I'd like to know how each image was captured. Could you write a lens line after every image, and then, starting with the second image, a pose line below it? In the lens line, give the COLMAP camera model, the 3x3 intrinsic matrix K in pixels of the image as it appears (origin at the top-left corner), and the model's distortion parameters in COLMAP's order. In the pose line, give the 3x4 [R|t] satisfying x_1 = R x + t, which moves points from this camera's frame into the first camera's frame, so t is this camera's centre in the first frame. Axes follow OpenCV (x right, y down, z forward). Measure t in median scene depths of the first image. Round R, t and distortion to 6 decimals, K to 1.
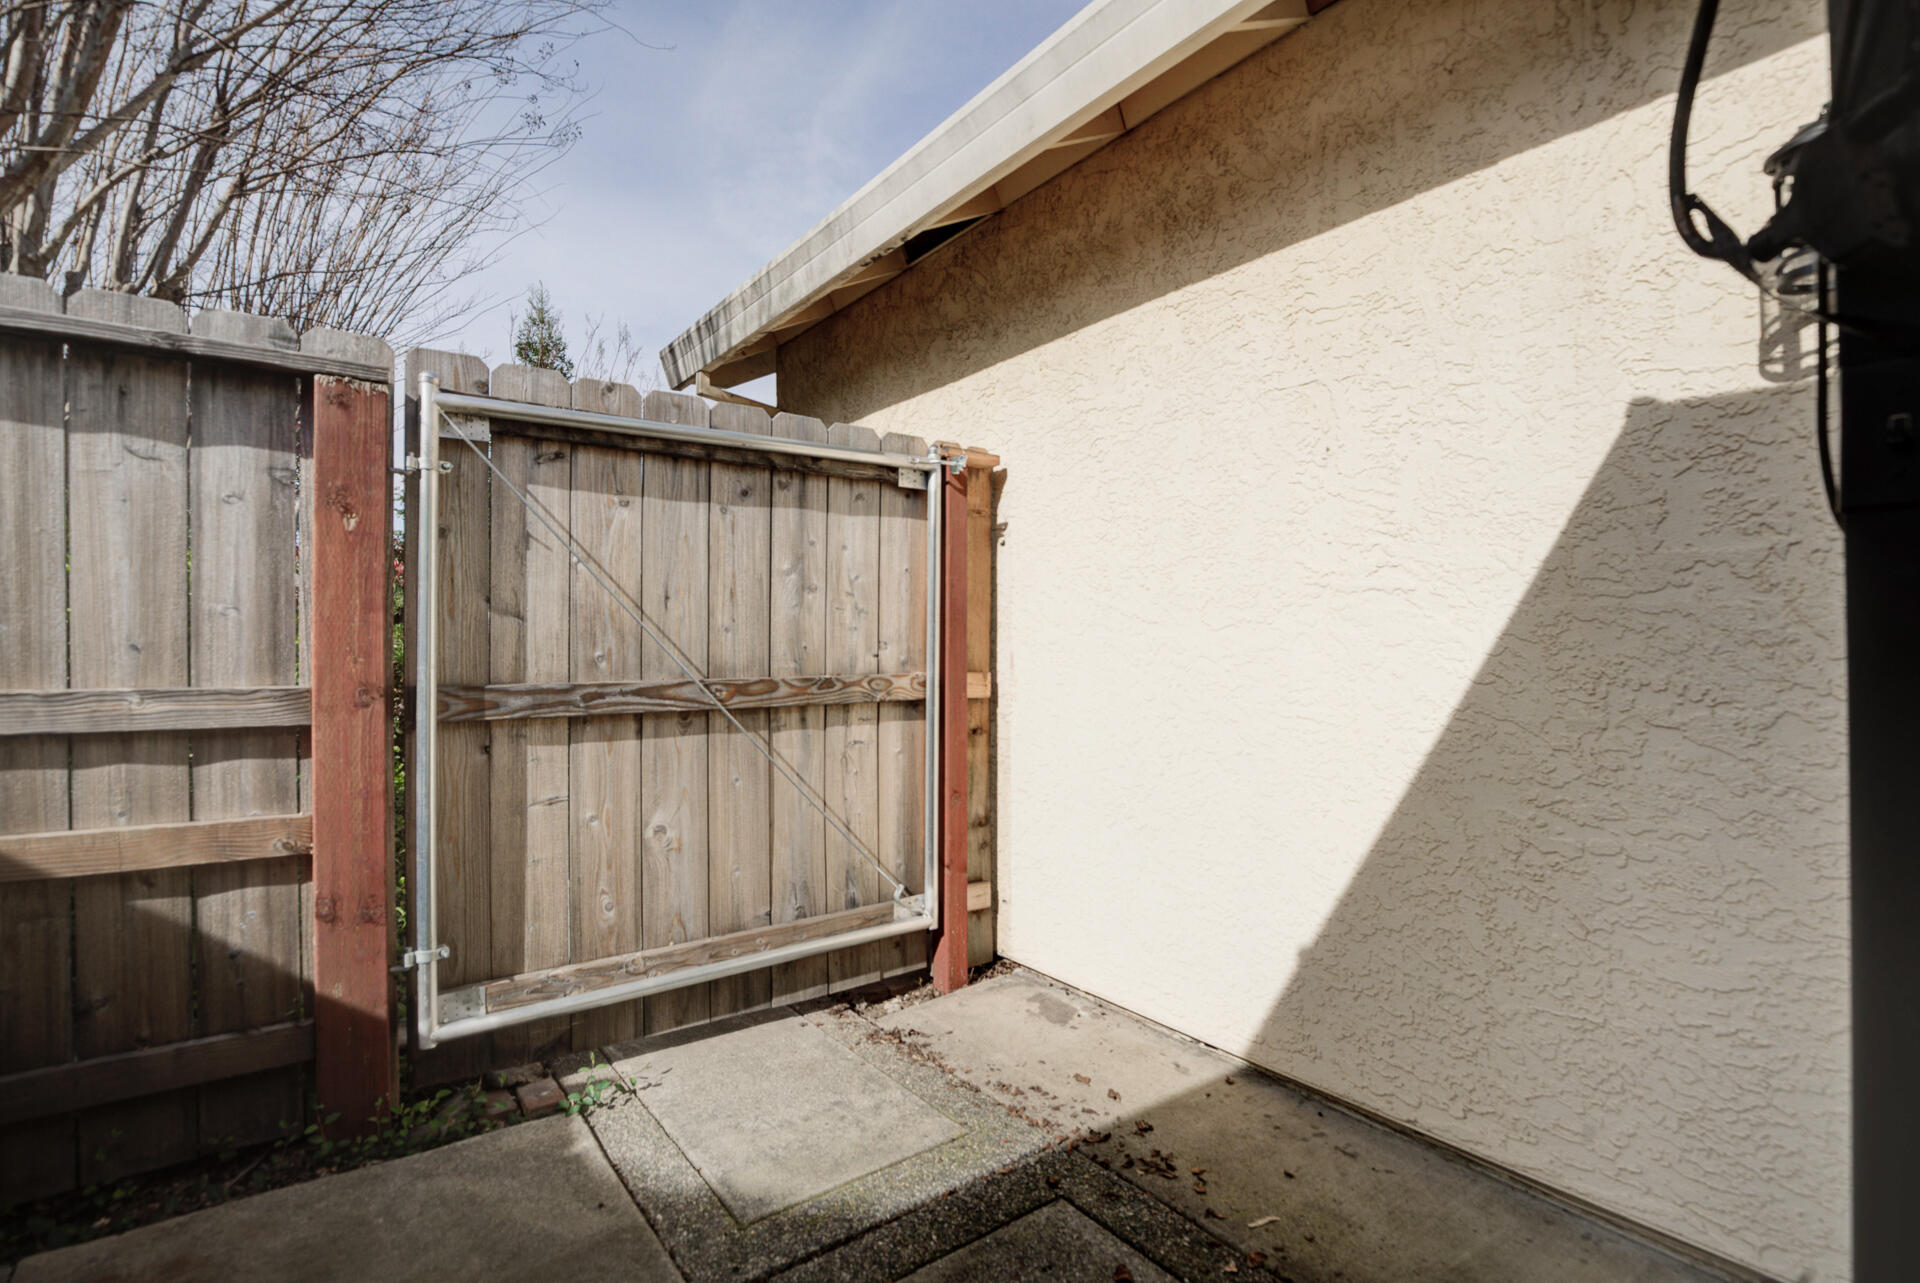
lens RADIAL K [[916.2, 0, 961.5], [0, 916.2, 643.9], [0, 0, 1]] dist [-0.034799, 0.008504]
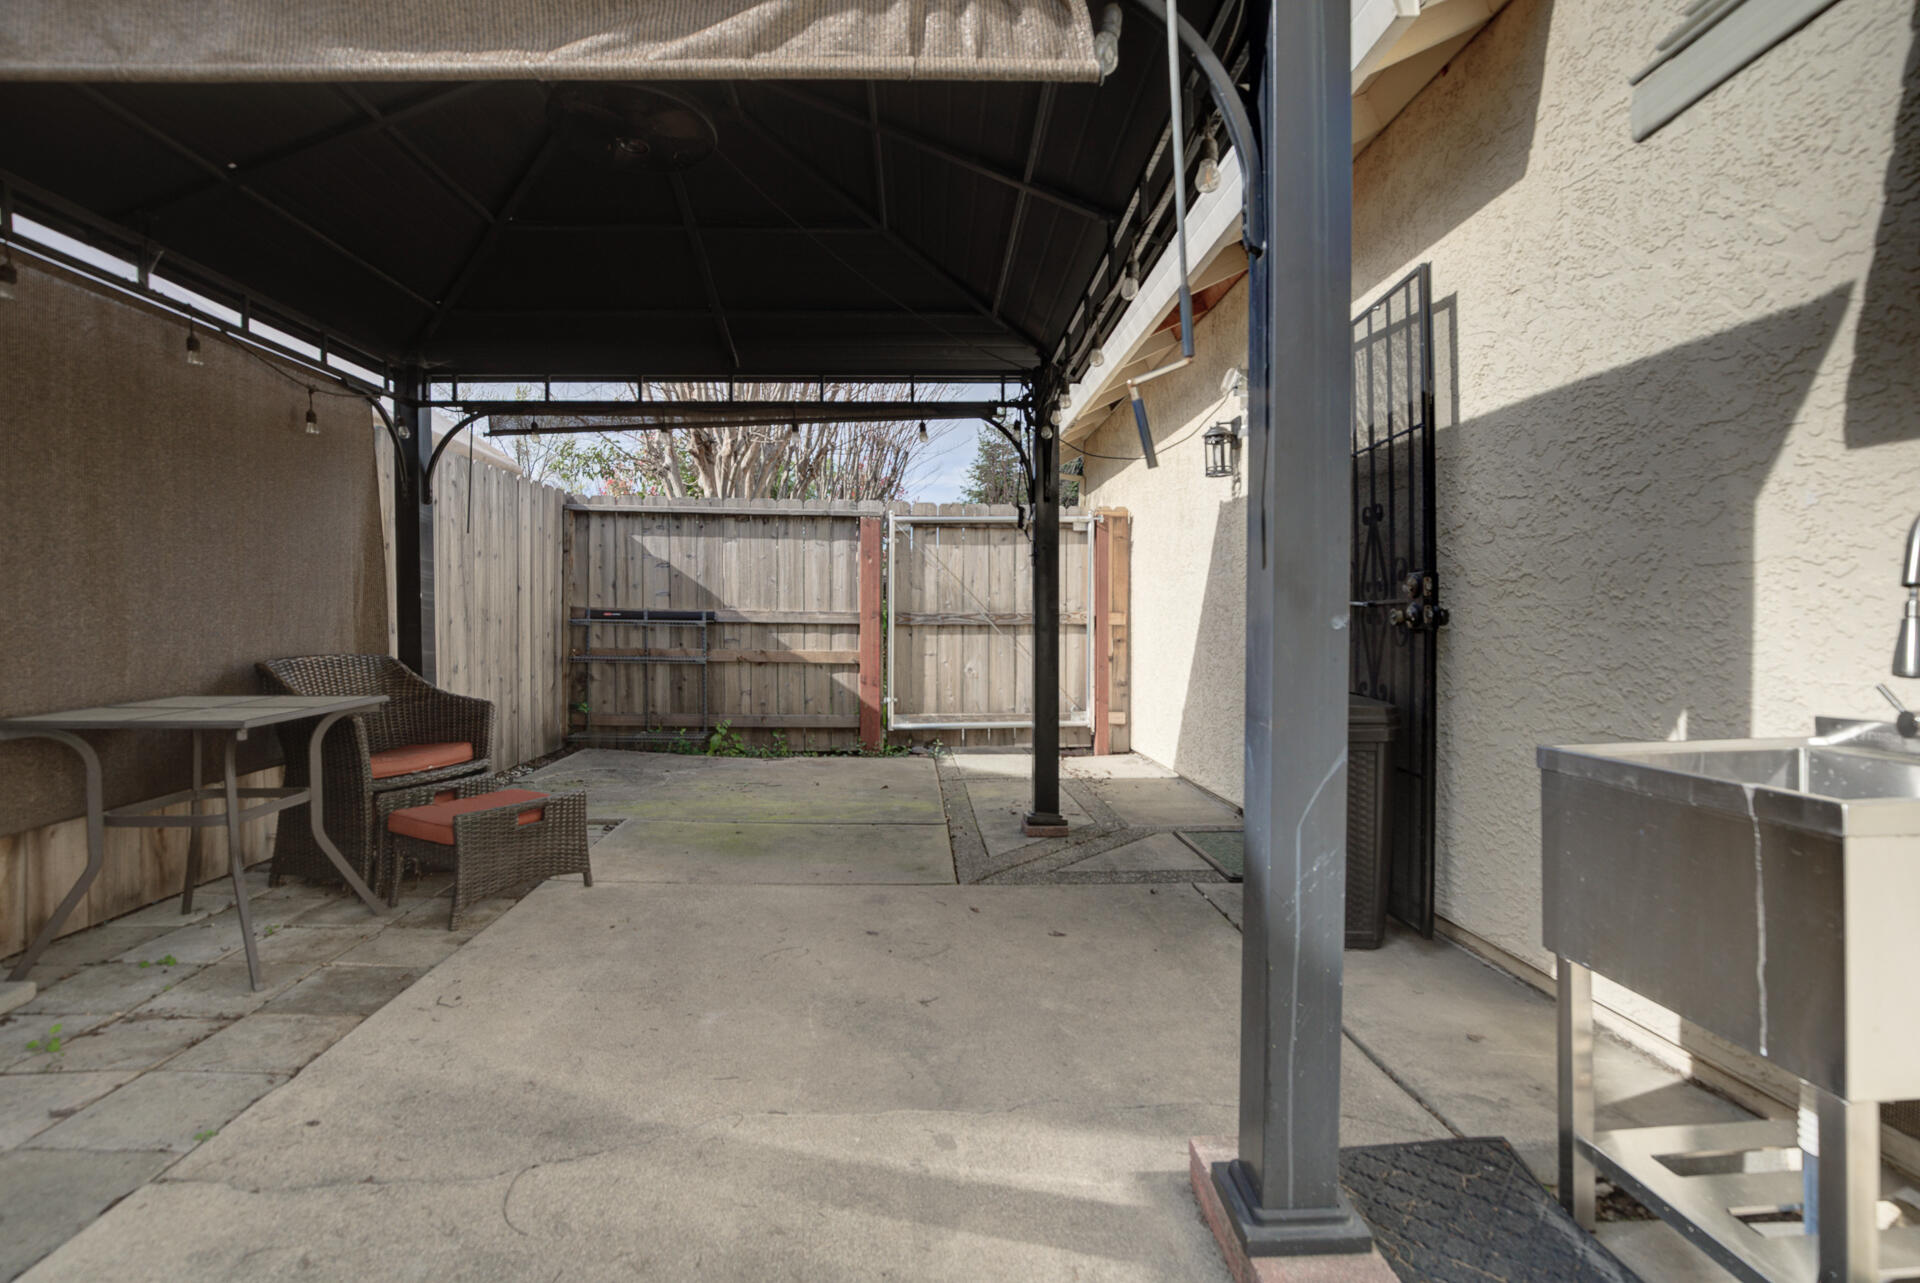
lens RADIAL K [[916.2, 0, 957.5], [0, 916.2, 631.1], [0, 0, 1]] dist [-0.034799, 0.008504]
pose [[0.840707, 0.001498, -0.541488, 1.146941], [-0.001039, 0.999999, 0.001153, 0.095174], [0.541489, -0.000407, 0.840708, -1.336589]]
